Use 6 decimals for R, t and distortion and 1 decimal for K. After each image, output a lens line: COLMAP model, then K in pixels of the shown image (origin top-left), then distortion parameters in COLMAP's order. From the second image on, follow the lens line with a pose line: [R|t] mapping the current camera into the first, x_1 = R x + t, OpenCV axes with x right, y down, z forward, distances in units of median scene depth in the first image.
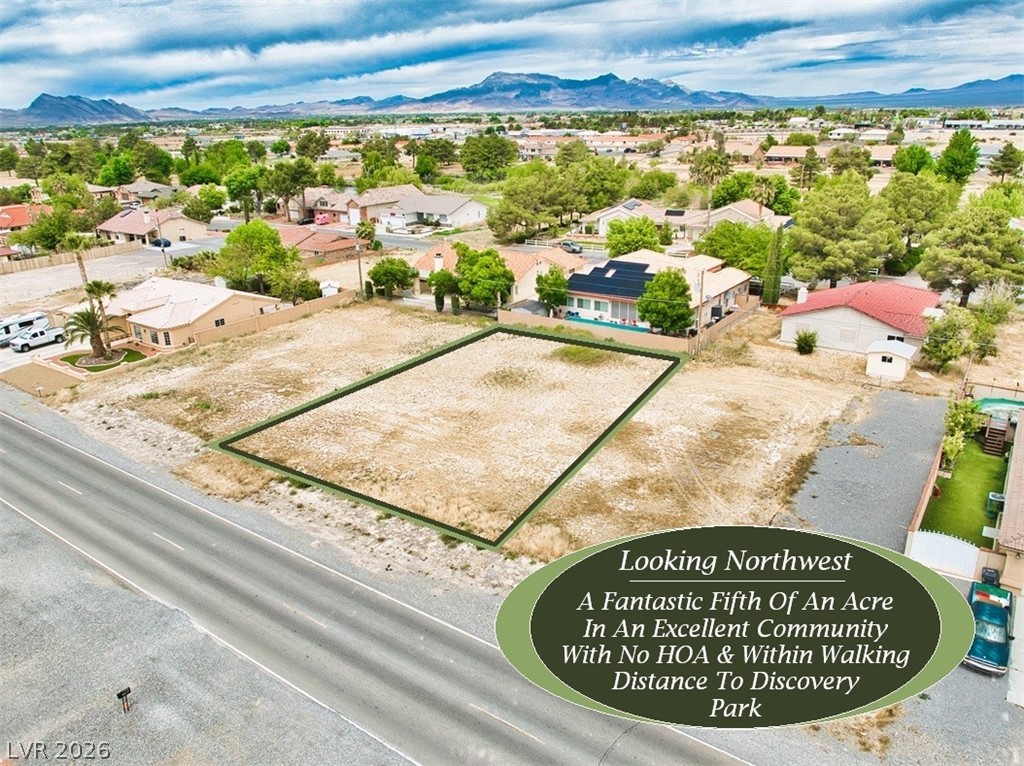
lens RADIAL K [[747.5, 0, 515.6], [0, 747.5, 385.0], [0, 0, 1]] dist [-0.033860, -0.008027]
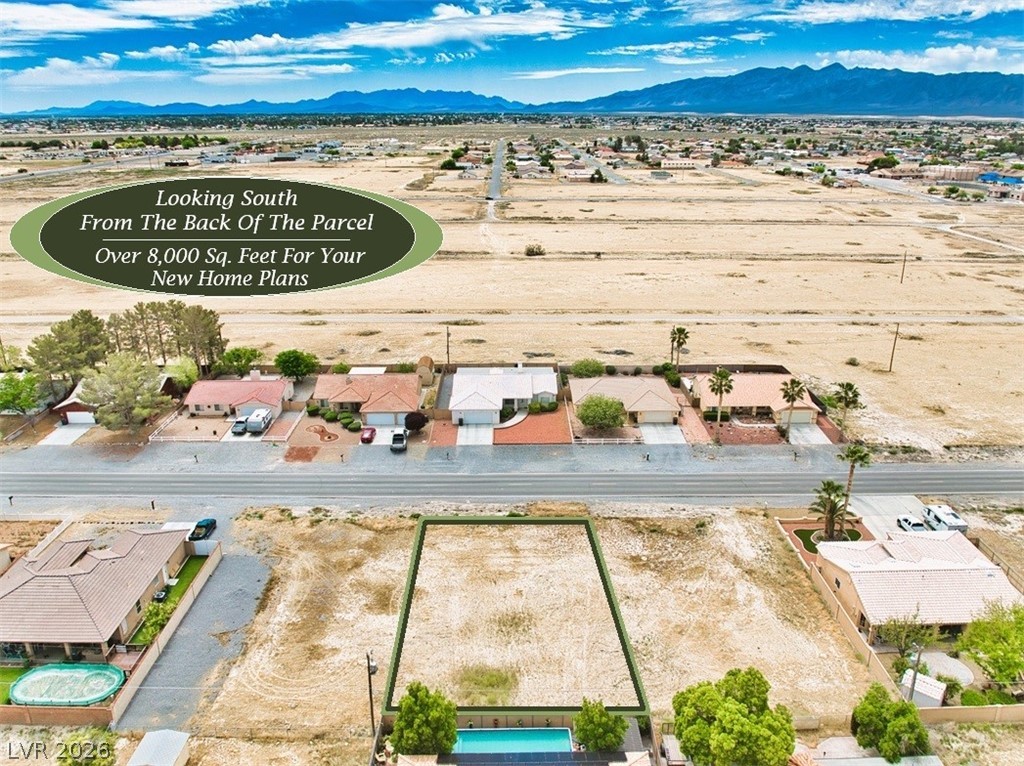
lens RADIAL K [[741.1, 0, 507.3], [0, 741.1, 385.6], [0, 0, 1]] dist [-0.009301, -0.034349]
pose [[-0.813378, 0.217964, -0.539359, 0.451181], [-0.185755, 0.781306, 0.595866, -0.826926], [0.551282, 0.584853, -0.595009, 1.240031]]
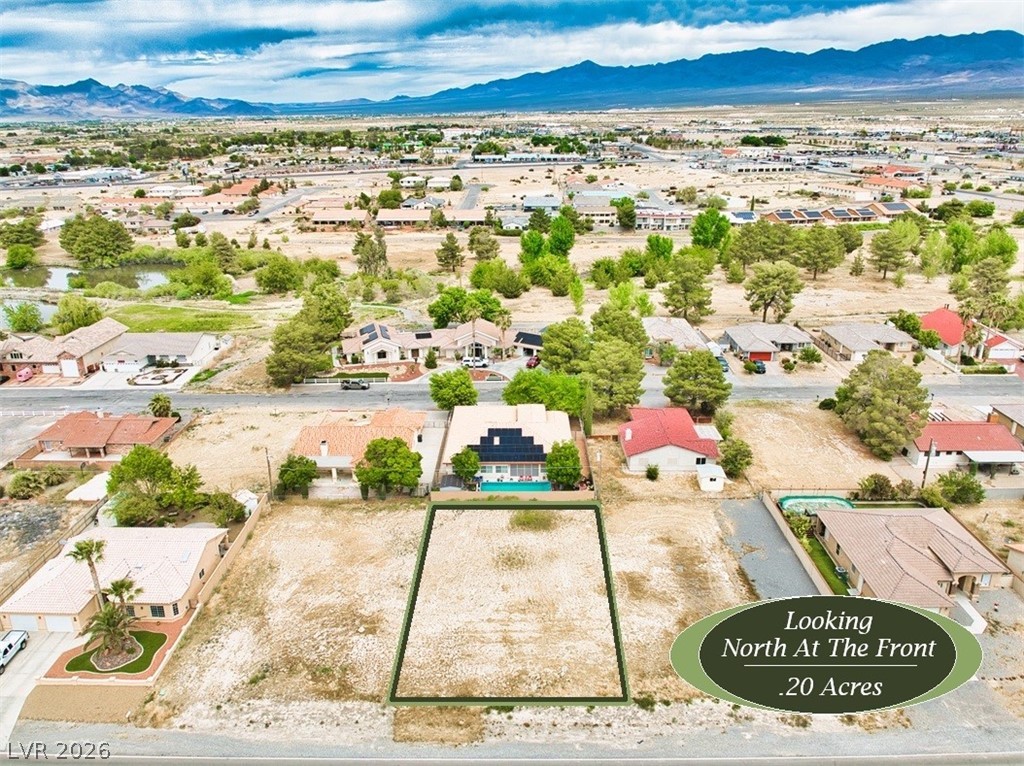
lens RADIAL K [[741.1, 0, 507.3], [0, 741.1, 385.6], [0, 0, 1]] dist [-0.009301, -0.034349]
pose [[0.823767, -0.182676, 0.536690, -0.574408], [0.186033, 0.981347, 0.048483, -0.325703], [-0.535536, 0.059903, 0.842385, -0.115901]]
